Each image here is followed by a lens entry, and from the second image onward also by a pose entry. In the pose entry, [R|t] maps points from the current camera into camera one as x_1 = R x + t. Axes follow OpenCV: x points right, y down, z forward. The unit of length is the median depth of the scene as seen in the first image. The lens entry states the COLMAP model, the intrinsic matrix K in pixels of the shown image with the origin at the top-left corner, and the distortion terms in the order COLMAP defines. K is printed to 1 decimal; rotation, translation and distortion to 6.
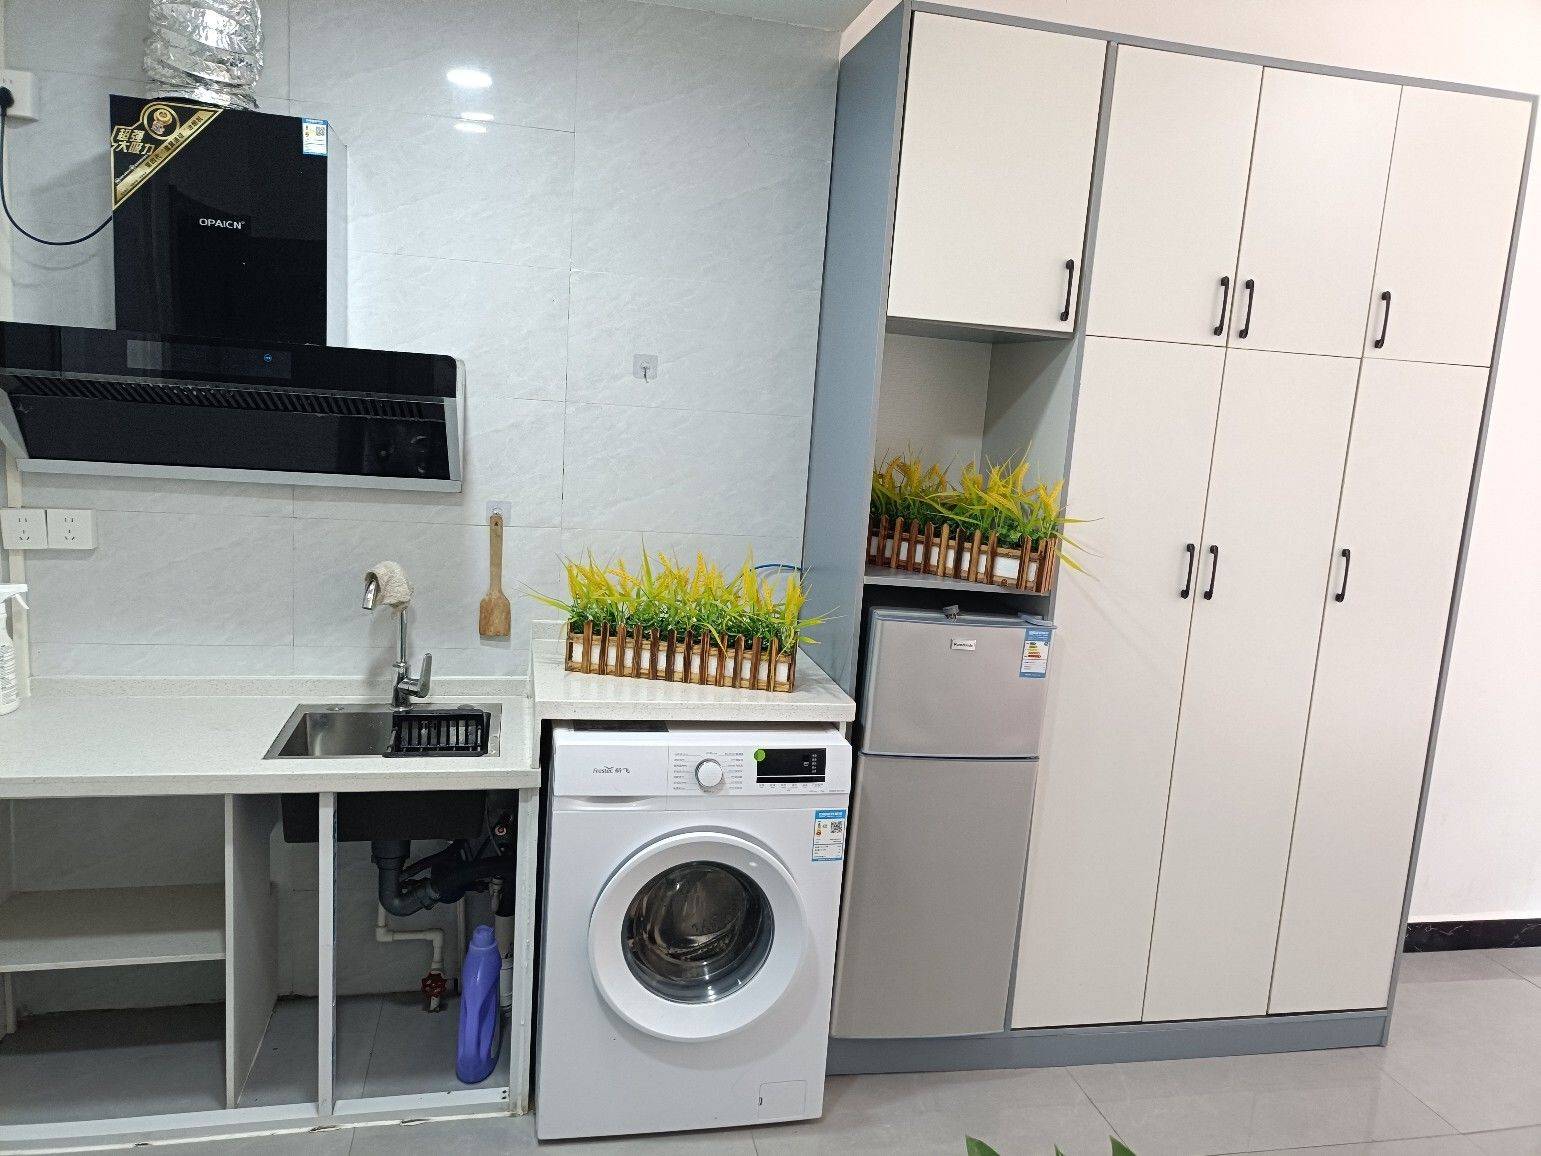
lens RADIAL K [[1134.6, 0, 770.5], [0, 1134.6, 578.0], [0, 0, 1]] dist [0.038234, -0.040571]
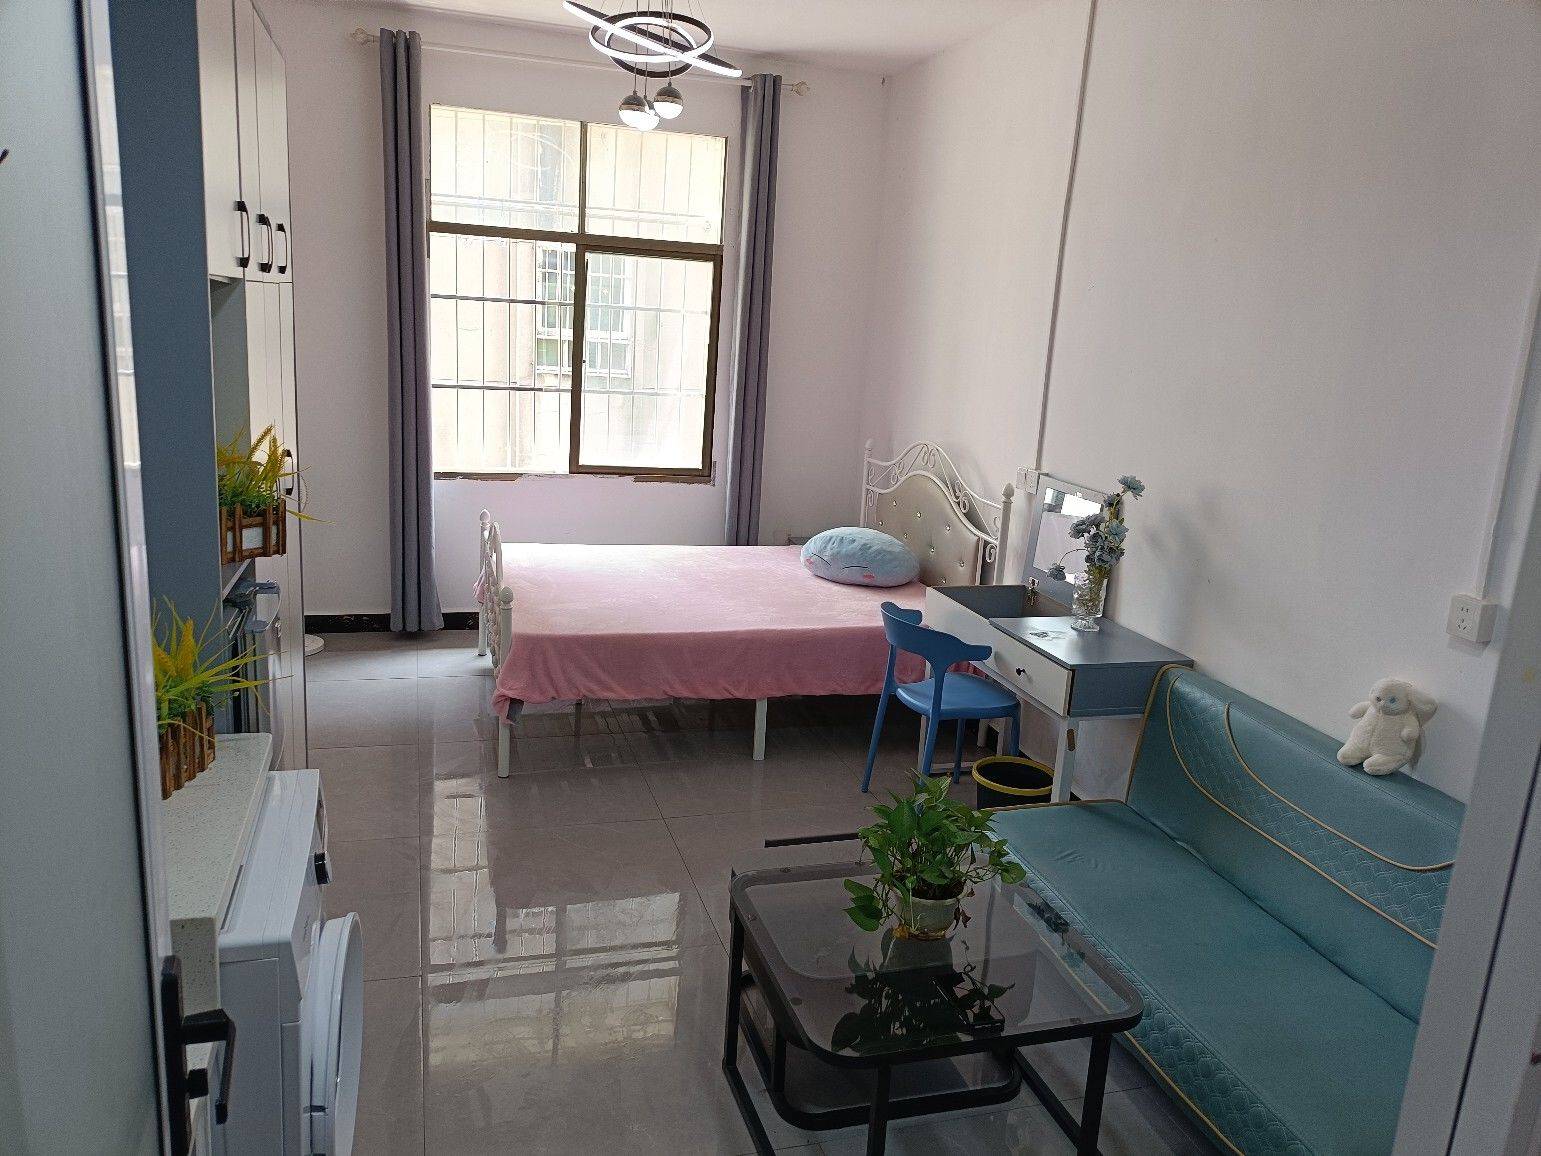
lens RADIAL K [[1134.6, 0, 770.5], [0, 1134.6, 578.0], [0, 0, 1]] dist [0.038234, -0.040571]
pose [[-0.081492, -0.294618, 0.952134, -0.735613], [0.088095, 0.949443, 0.301326, -0.224919], [-0.992773, 0.108434, -0.051417, 0.634201]]
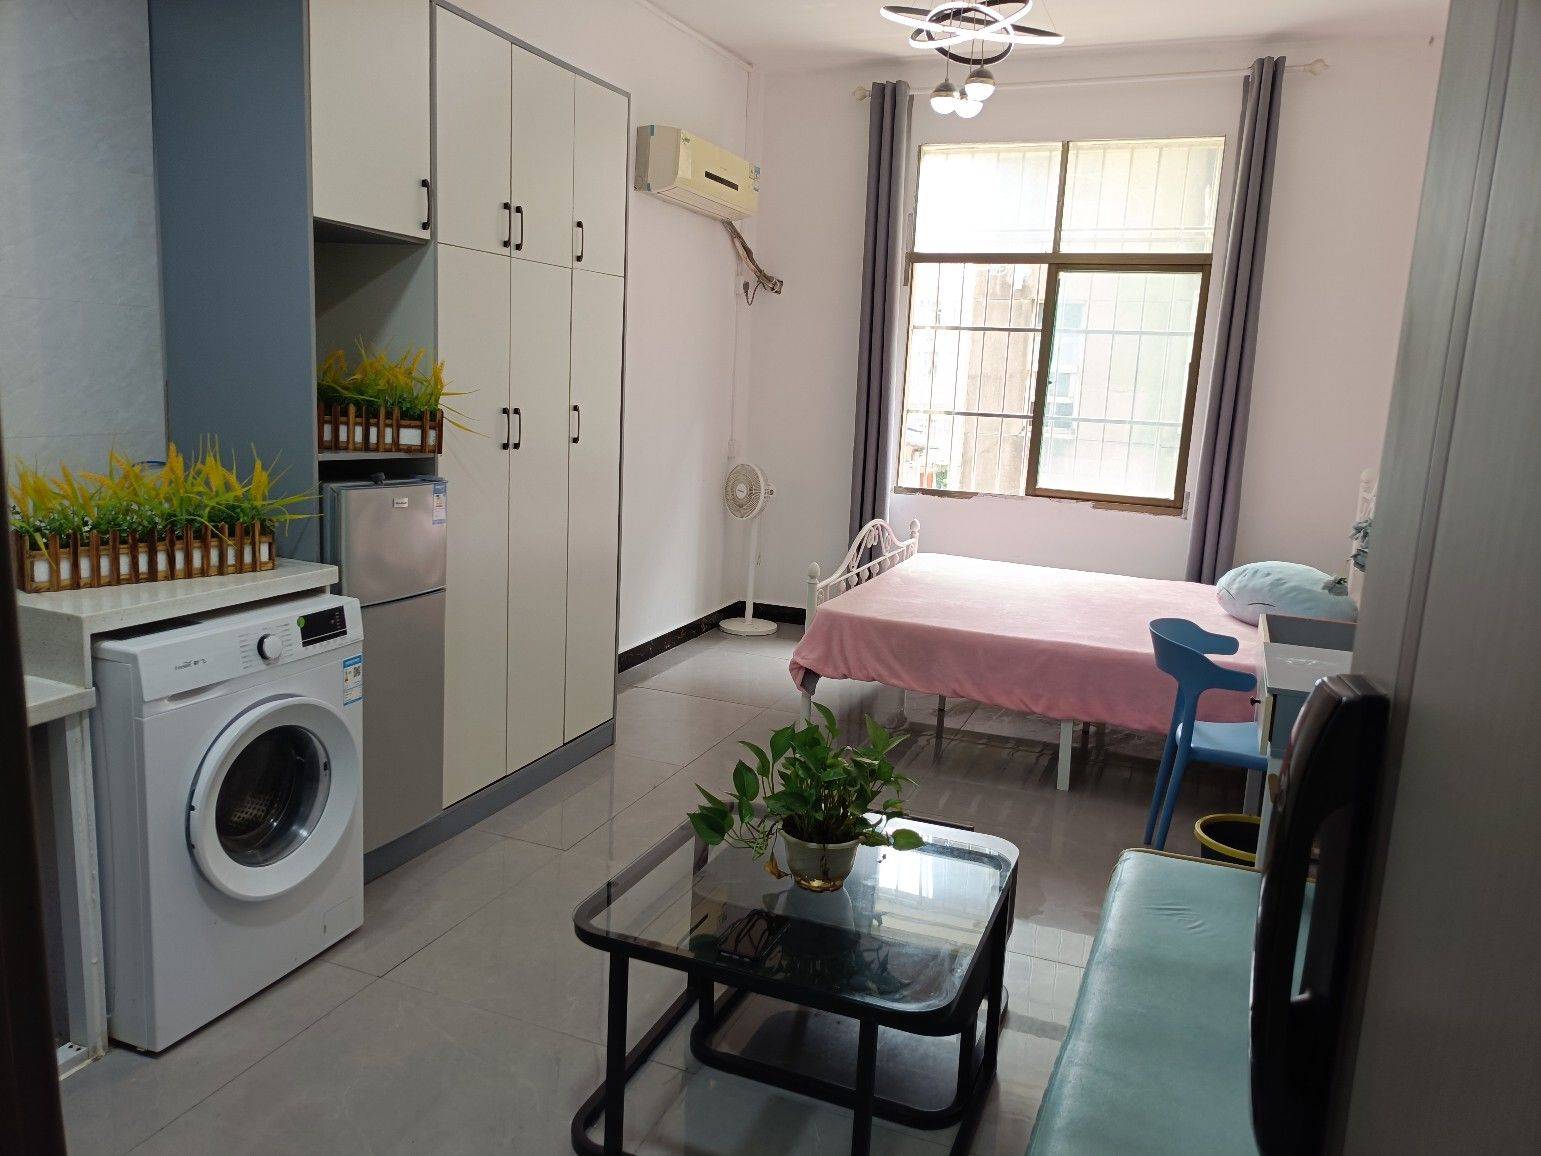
lens RADIAL K [[1134.6, 0, 770.5], [0, 1134.6, 578.0], [0, 0, 1]] dist [0.038234, -0.040571]
pose [[0.555323, -0.191233, 0.809350, -0.593490], [0.118223, 0.981472, 0.150785, 0.001429], [-0.823189, 0.011950, 0.567642, -0.001423]]
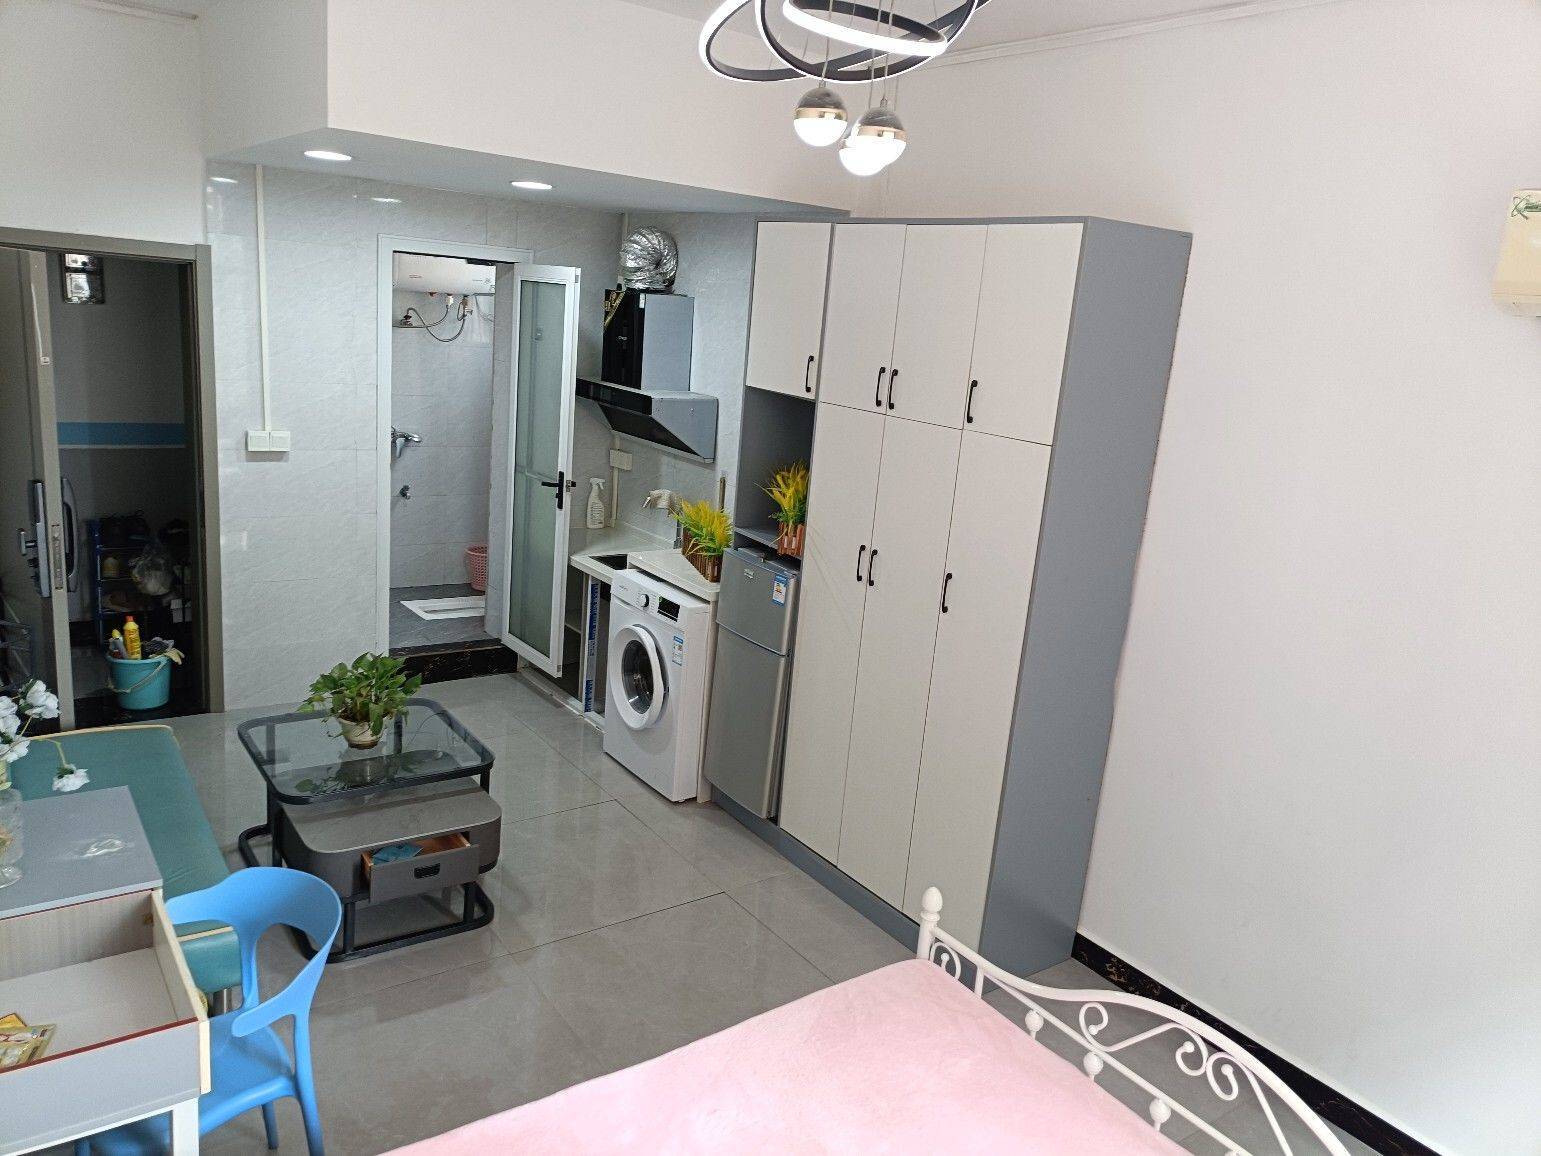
lens RADIAL K [[1138.0, 0, 761.9], [0, 1138.0, 580.6], [0, 0, 1]] dist [0.039976, -0.045111]
pose [[0.403680, 0.190406, -0.894867, 1.722458], [-0.201664, 0.972565, 0.115967, -0.135715], [0.892398, 0.133649, 0.431004, 0.263047]]
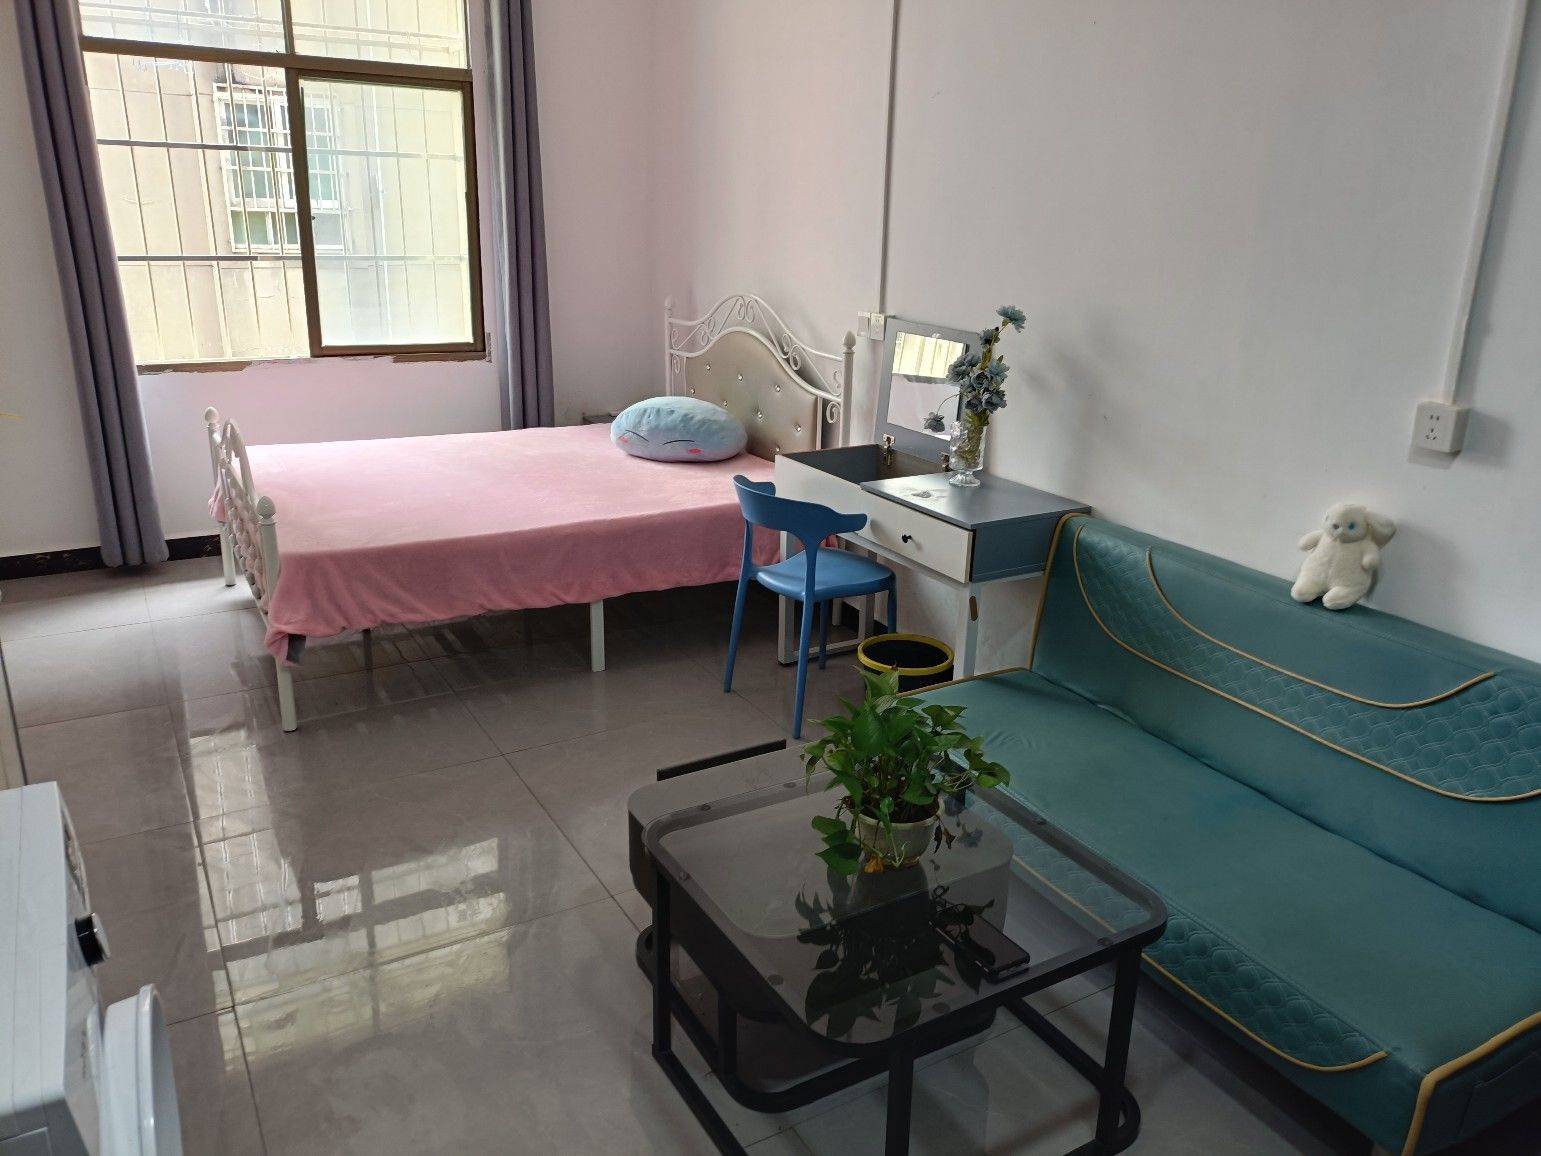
lens RADIAL K [[1146.7, 0, 782.1], [0, 1146.7, 572.4], [0, 0, 1]] dist [0.027930, -0.011851]
pose [[-0.318128, -0.362717, 0.875917, -0.517905], [0.097446, 0.906513, 0.410778, -0.156732], [-0.943026, 0.216035, -0.253042, 0.724008]]
